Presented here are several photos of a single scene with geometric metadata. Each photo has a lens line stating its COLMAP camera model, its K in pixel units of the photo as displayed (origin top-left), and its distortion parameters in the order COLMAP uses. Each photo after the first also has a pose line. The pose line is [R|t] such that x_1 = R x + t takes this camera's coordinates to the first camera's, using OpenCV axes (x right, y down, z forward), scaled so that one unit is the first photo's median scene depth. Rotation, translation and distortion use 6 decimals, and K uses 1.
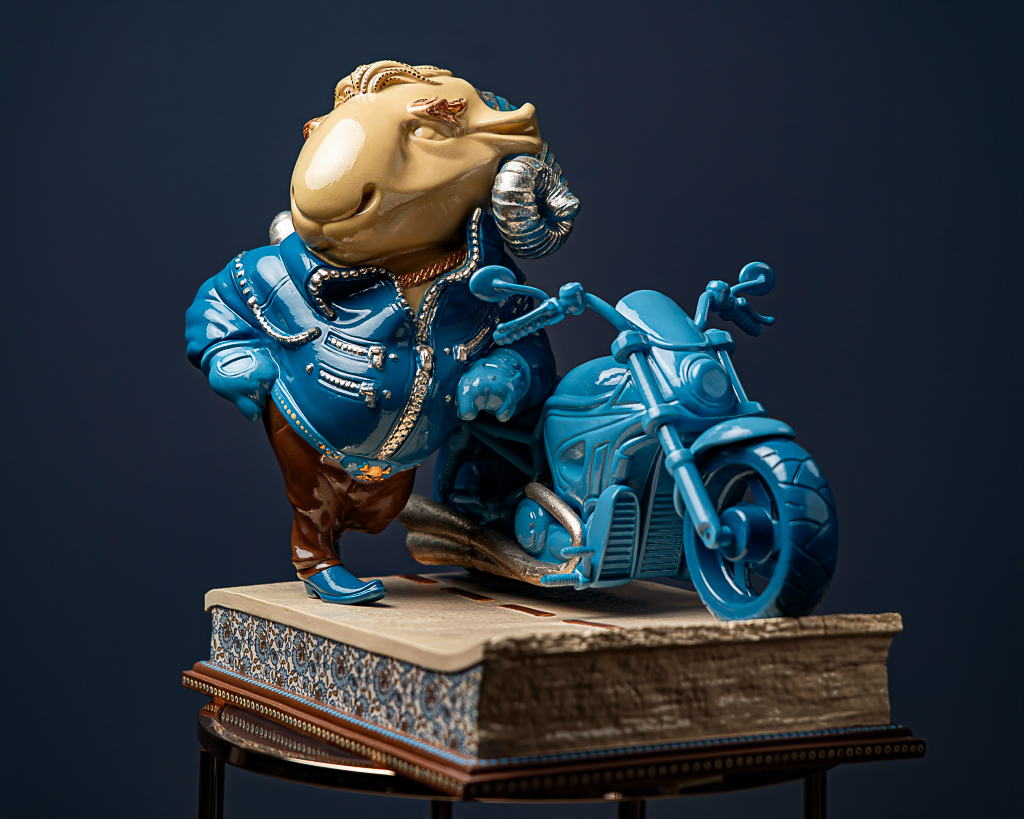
lens RADIAL K [[2245.8, 0, 510.9], [0, 2245.8, 410.8], [0, 0, 1]] dist [0.386055, 0.000000]
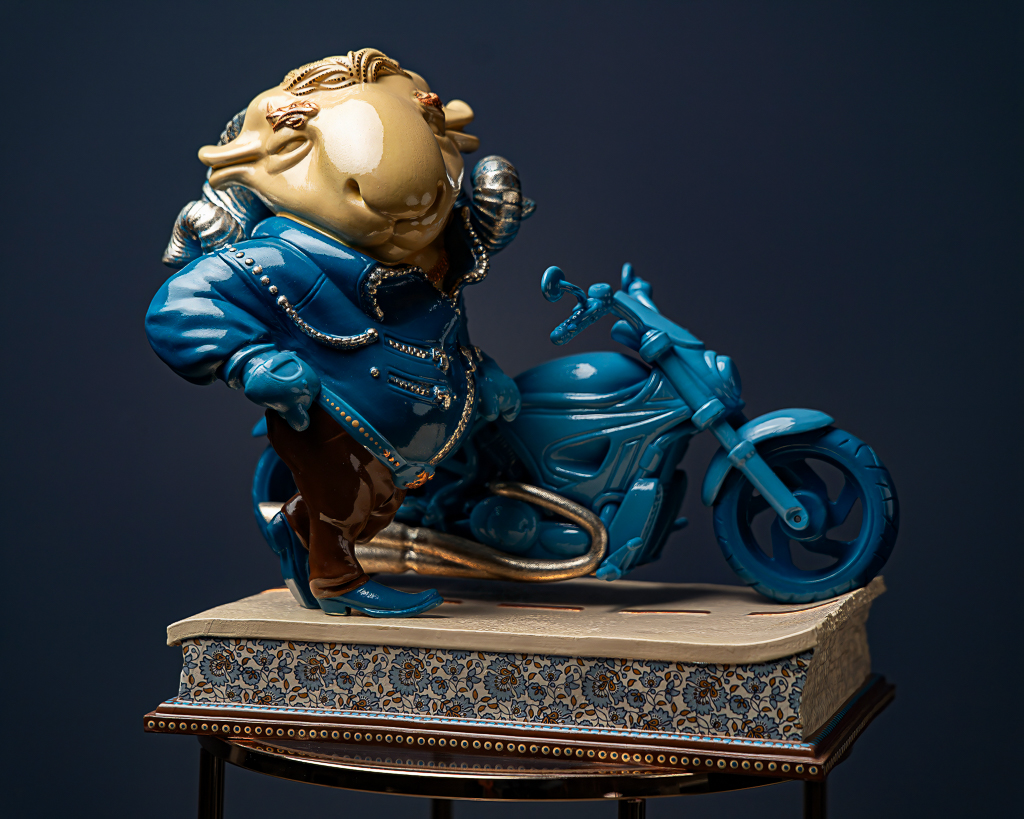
lens RADIAL K [[2245.8, 0, 512.2], [0, 2245.8, 410.1], [0, 0, 1]] dist [0.386055, 0.000000]
pose [[0.731241, -0.032251, 0.681356, -0.682429], [0.026142, 0.999473, 0.019252, -0.019345], [-0.681618, 0.003734, 0.731699, 0.265456]]
